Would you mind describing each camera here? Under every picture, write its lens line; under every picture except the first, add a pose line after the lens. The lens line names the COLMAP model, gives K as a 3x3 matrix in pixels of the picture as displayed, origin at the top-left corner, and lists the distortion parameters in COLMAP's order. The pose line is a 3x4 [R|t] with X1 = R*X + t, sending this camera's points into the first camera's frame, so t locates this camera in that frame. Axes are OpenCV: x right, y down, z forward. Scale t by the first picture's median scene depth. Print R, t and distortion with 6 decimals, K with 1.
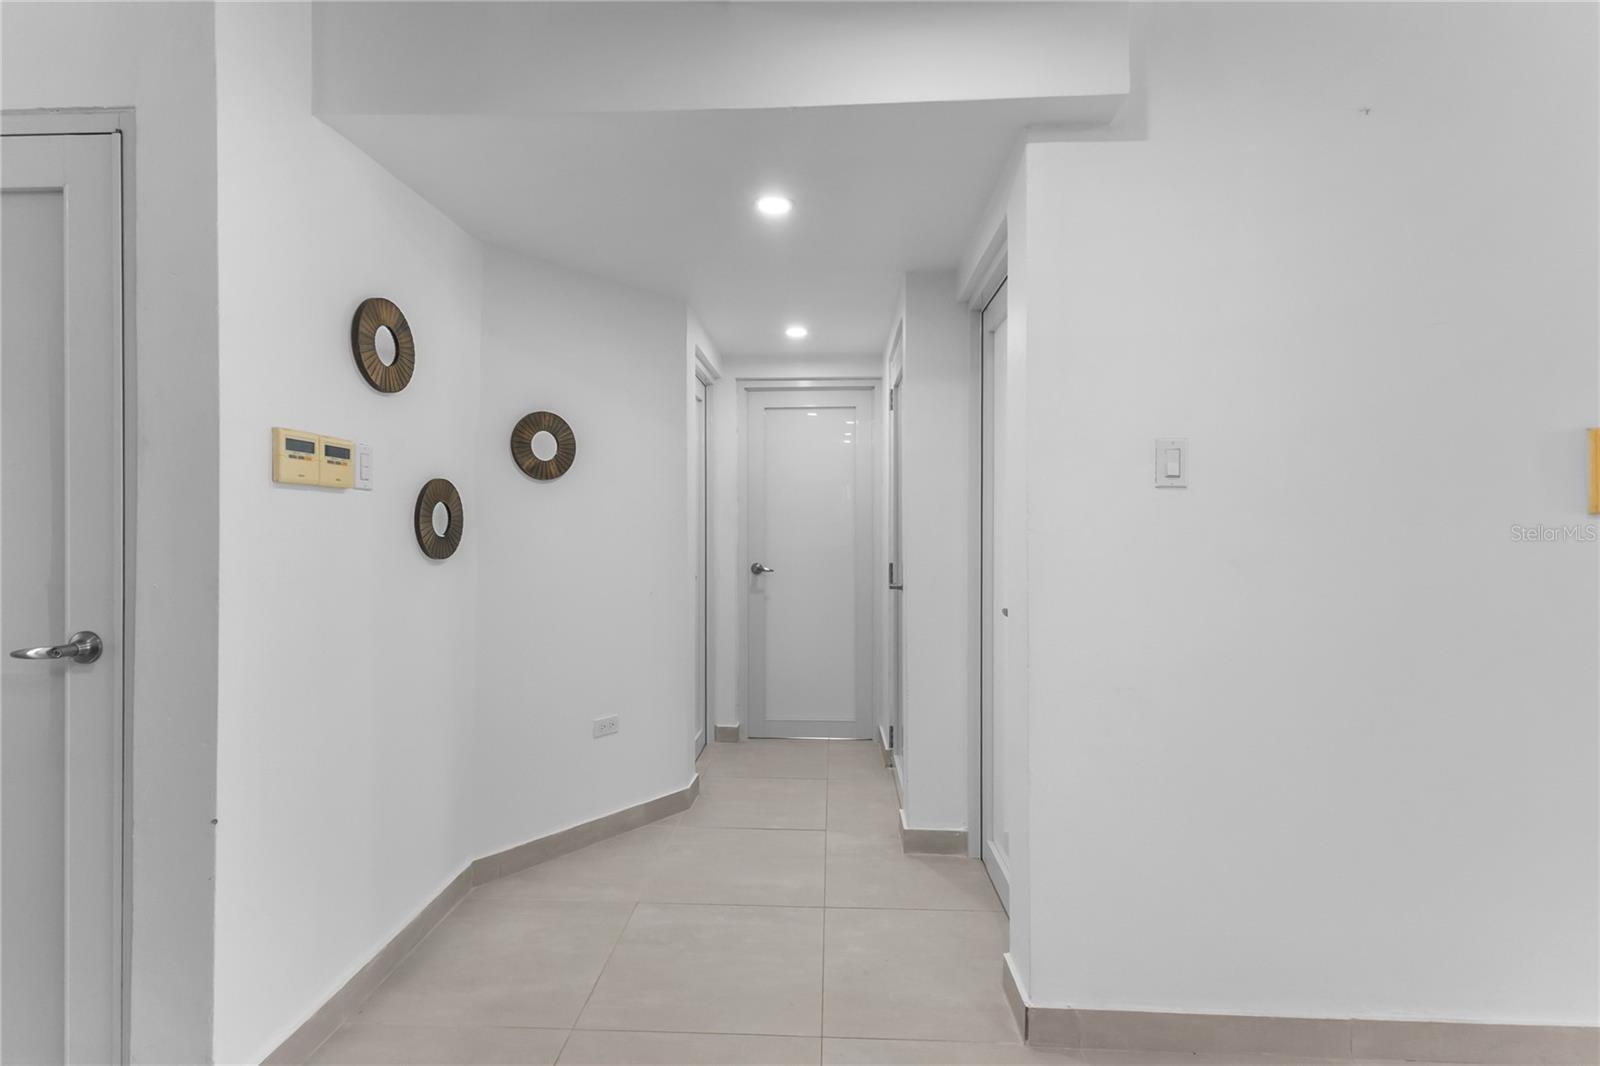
lens RADIAL K [[735.4, 0, 801.8], [0, 735.4, 529.7], [0, 0, 1]] dist [0.014450, 0.000066]
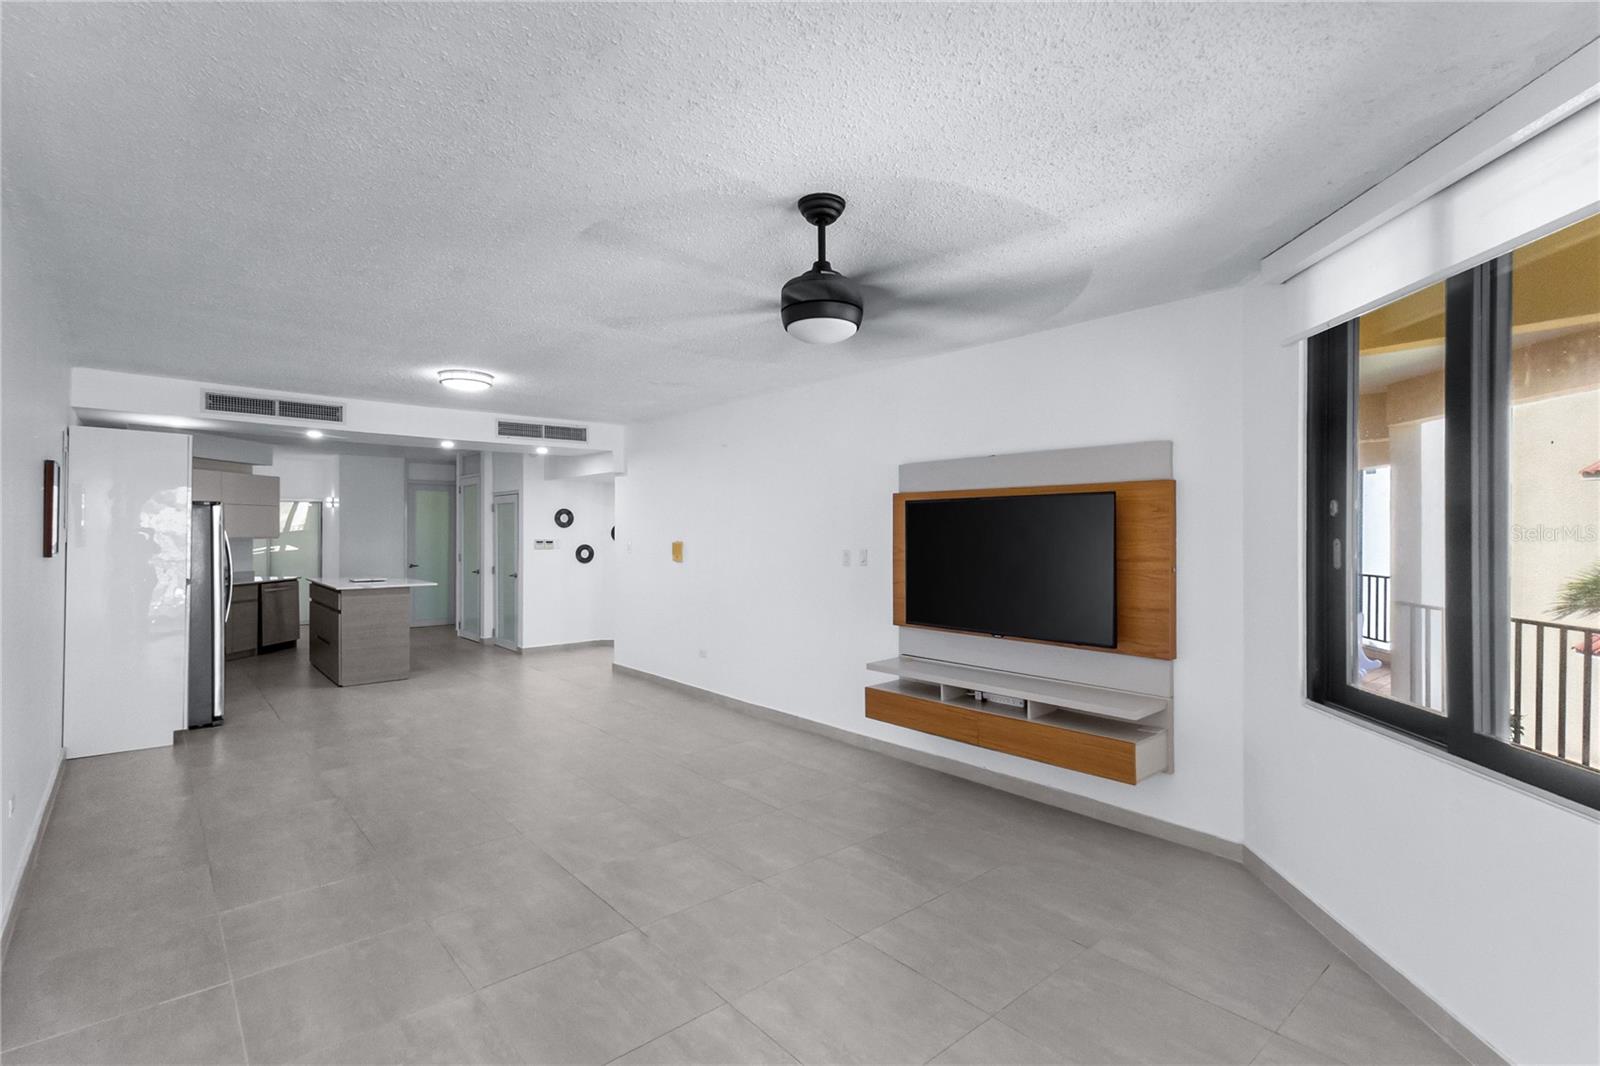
lens RADIAL K [[735.4, 0, 795.9], [0, 735.4, 532.8], [0, 0, 1]] dist [0.014450, 0.000066]
pose [[0.706725, -0.000981, -0.707488, 3.995755], [-0.005584, 0.999960, -0.006964, -0.142569], [0.707467, 0.008872, 0.706691, -1.299256]]
